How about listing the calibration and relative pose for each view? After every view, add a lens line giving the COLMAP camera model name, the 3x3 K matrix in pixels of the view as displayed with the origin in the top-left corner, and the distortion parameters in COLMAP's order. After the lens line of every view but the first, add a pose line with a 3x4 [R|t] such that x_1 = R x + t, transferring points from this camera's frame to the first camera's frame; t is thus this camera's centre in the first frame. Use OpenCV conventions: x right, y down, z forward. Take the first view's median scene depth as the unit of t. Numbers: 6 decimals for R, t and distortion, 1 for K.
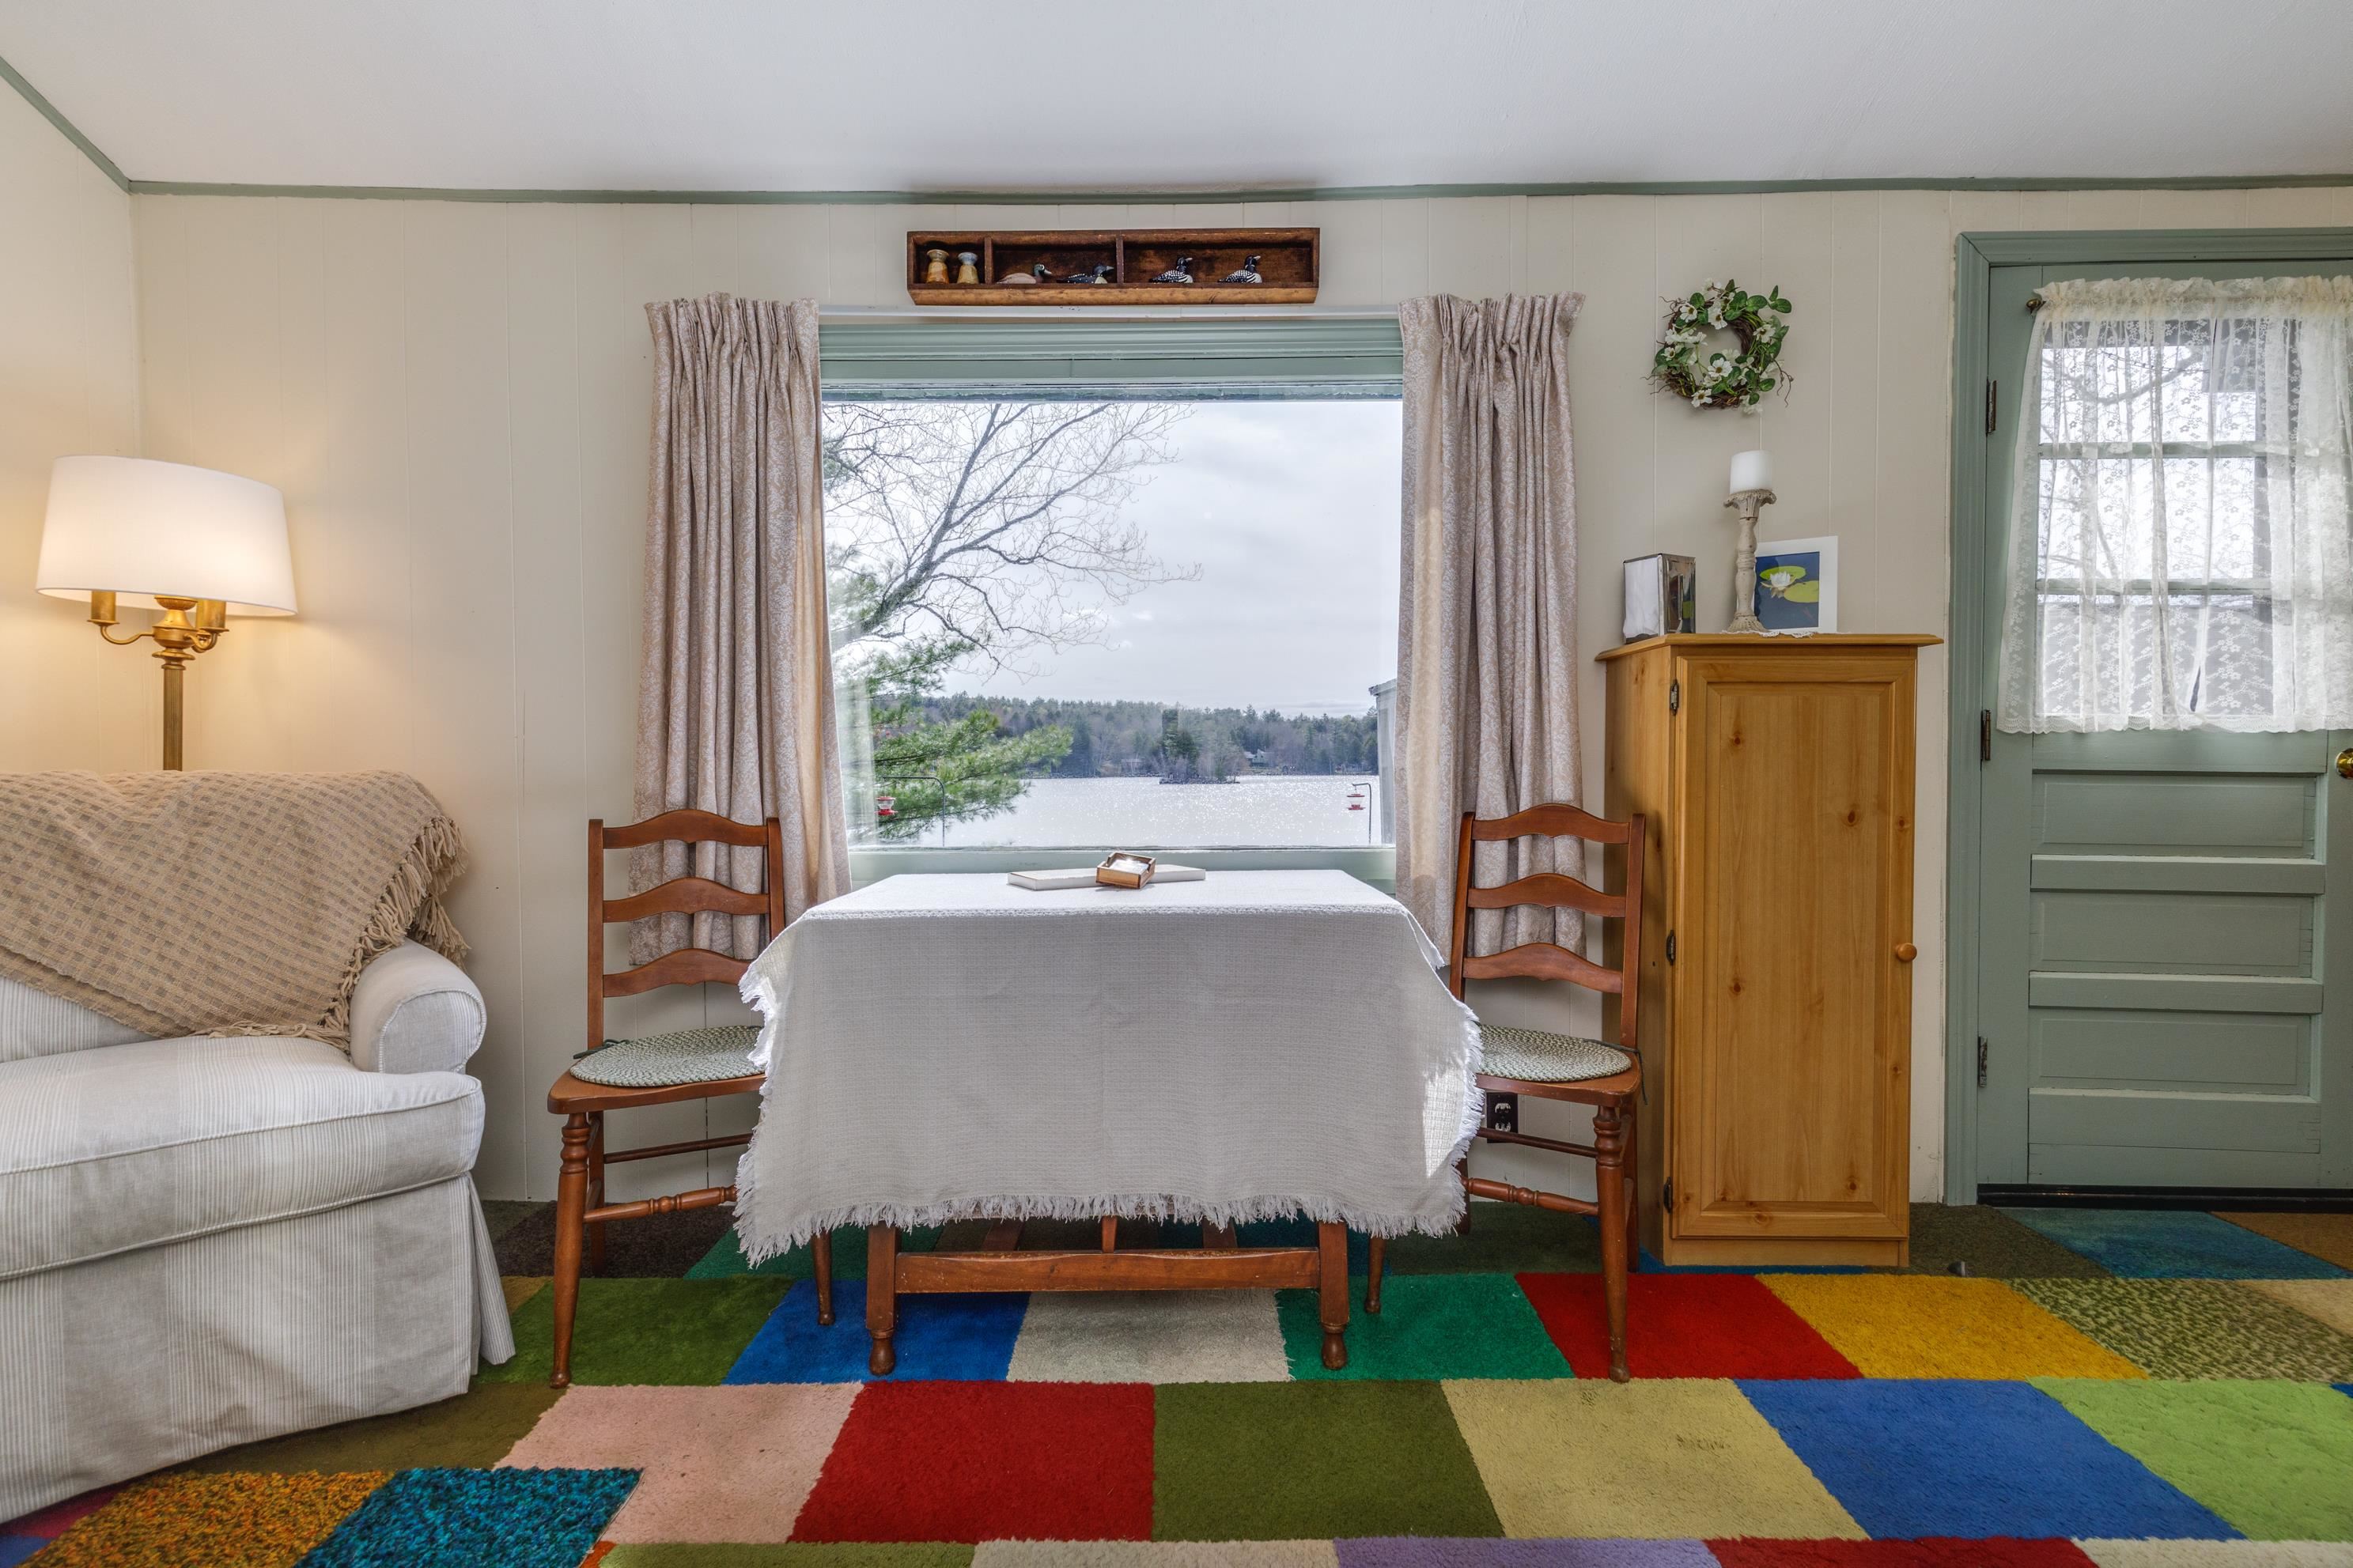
lens RADIAL K [[1086.2, 0, 1161.4], [0, 1086.2, 780.3], [0, 0, 1]] dist [0.005630, -0.000686]
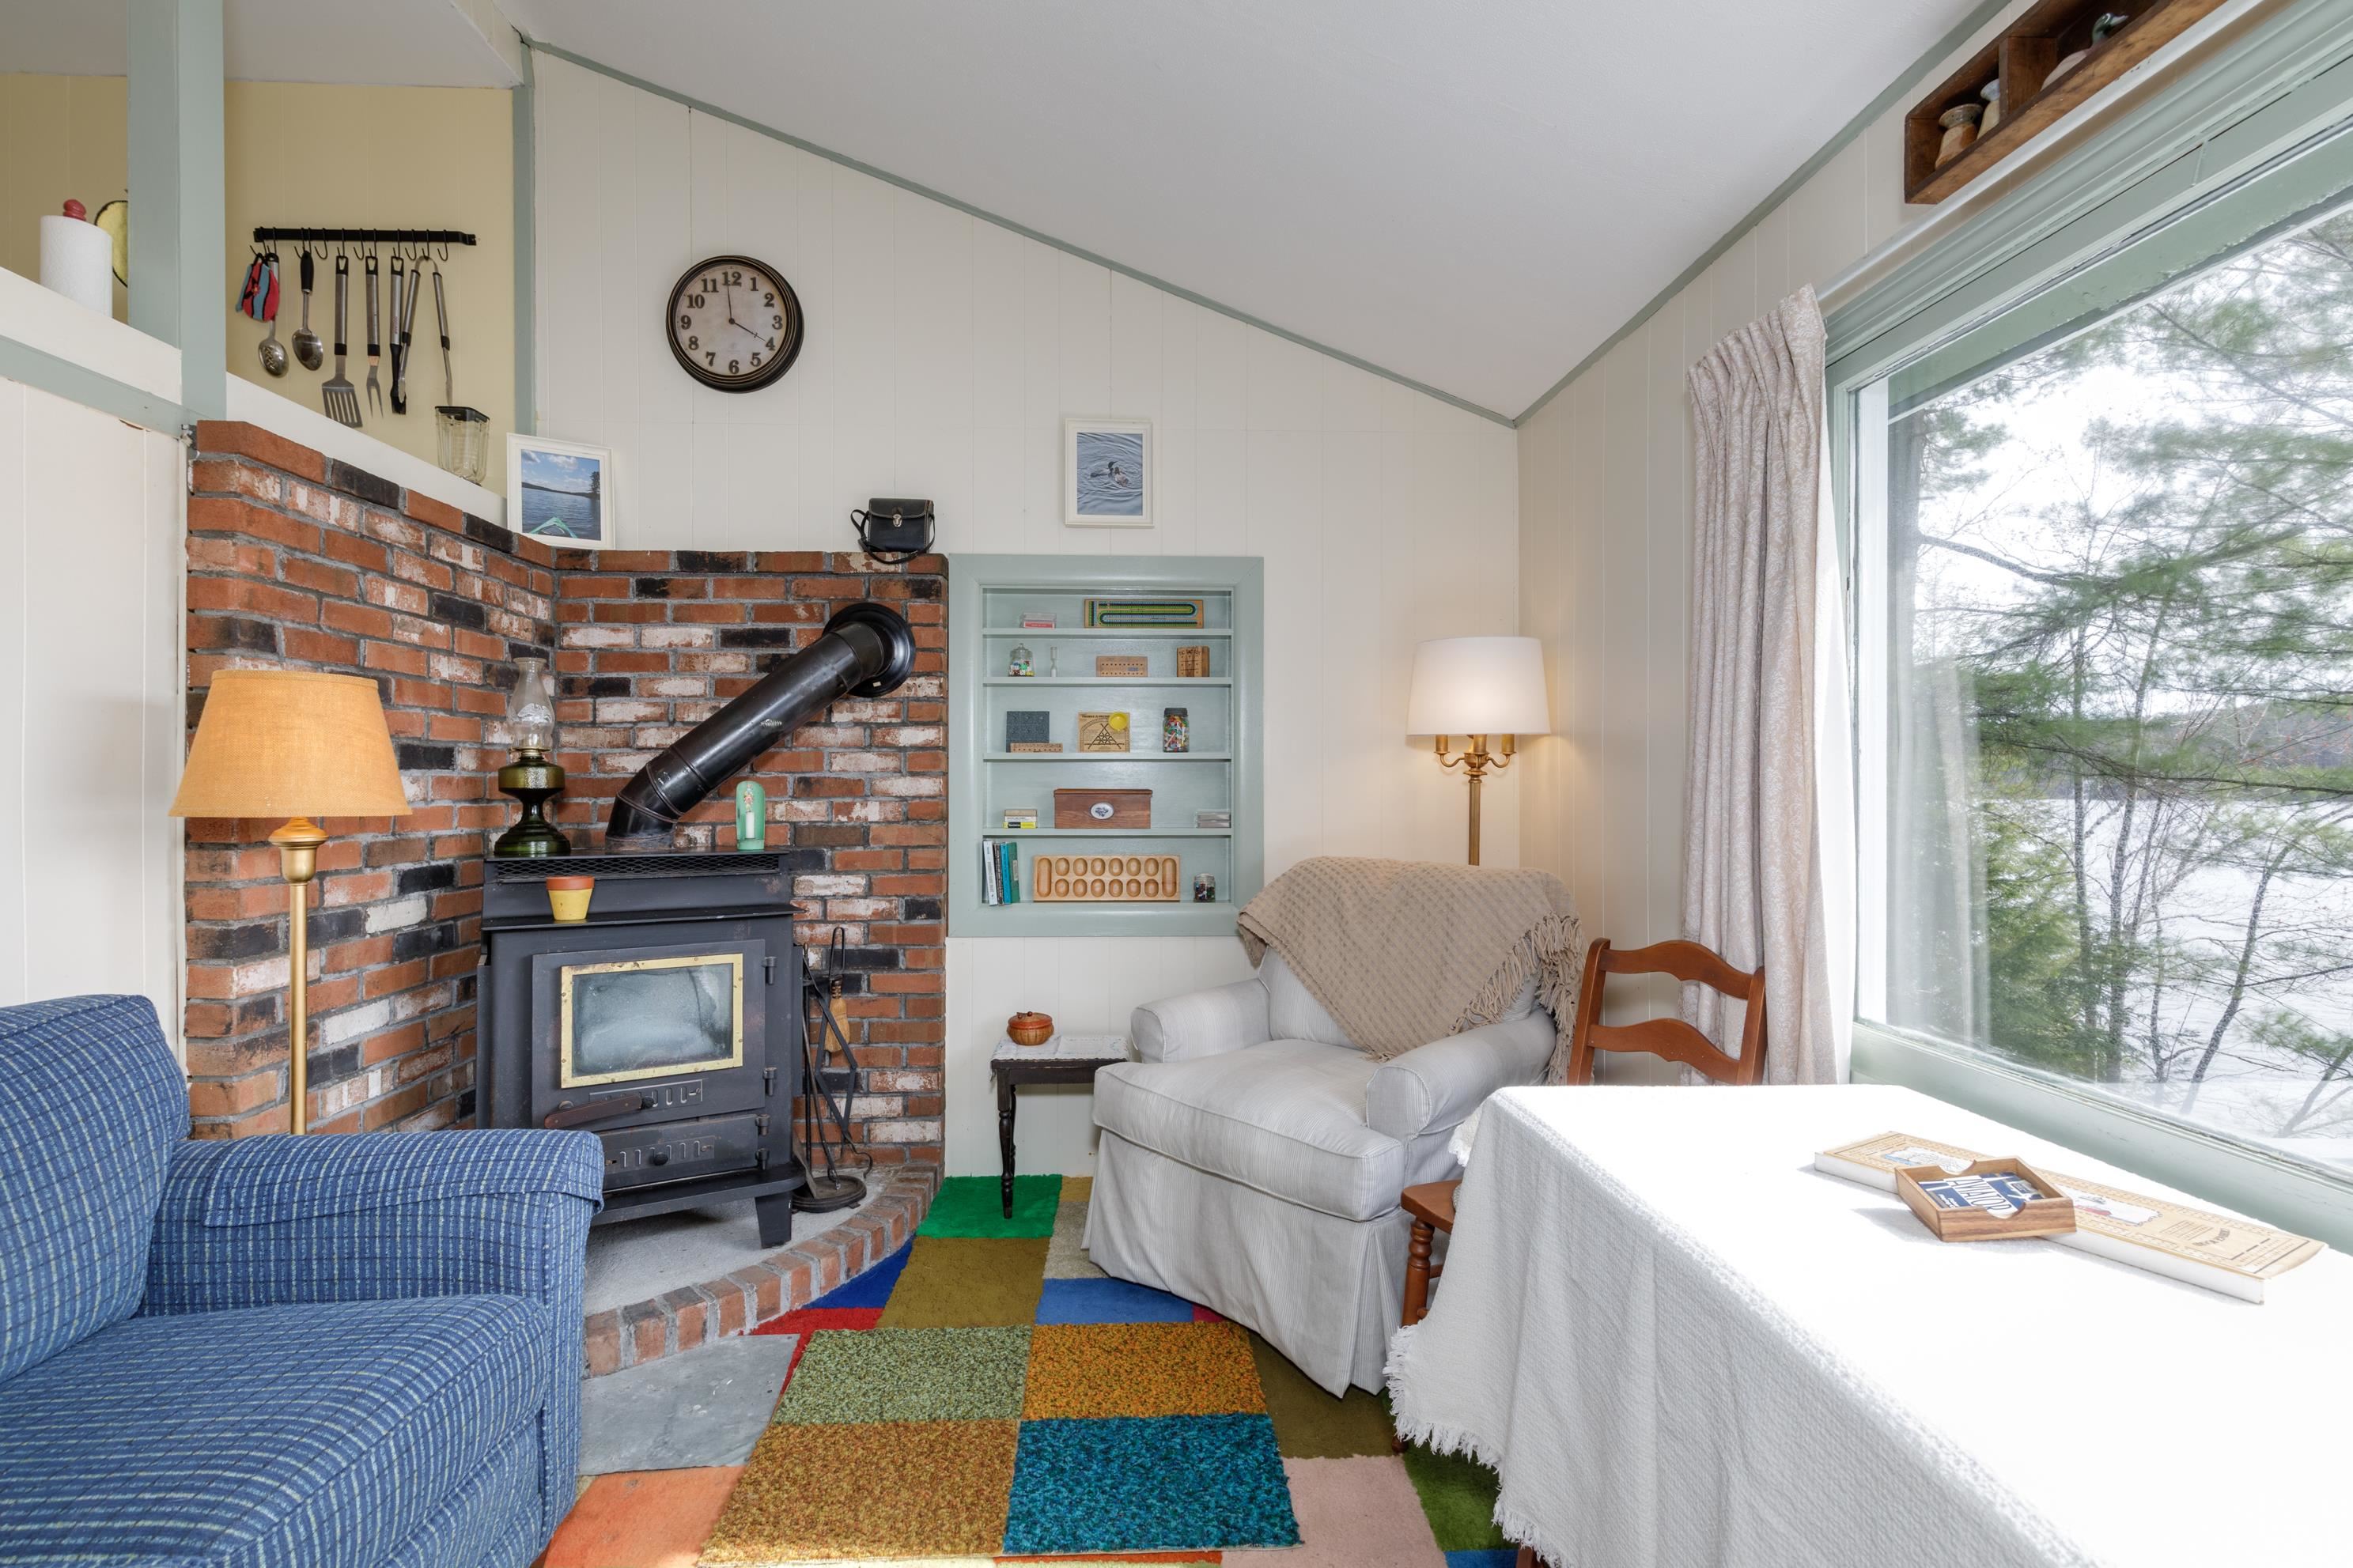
lens RADIAL K [[1086.2, 0, 1166.2], [0, 1086.2, 783.3], [0, 0, 1]] dist [0.005630, -0.000686]
pose [[0.031732, 0.004841, -0.999485, 0.455360], [-0.013912, 0.999894, 0.004401, -0.105108], [0.999400, 0.013766, 0.031796, 0.590427]]
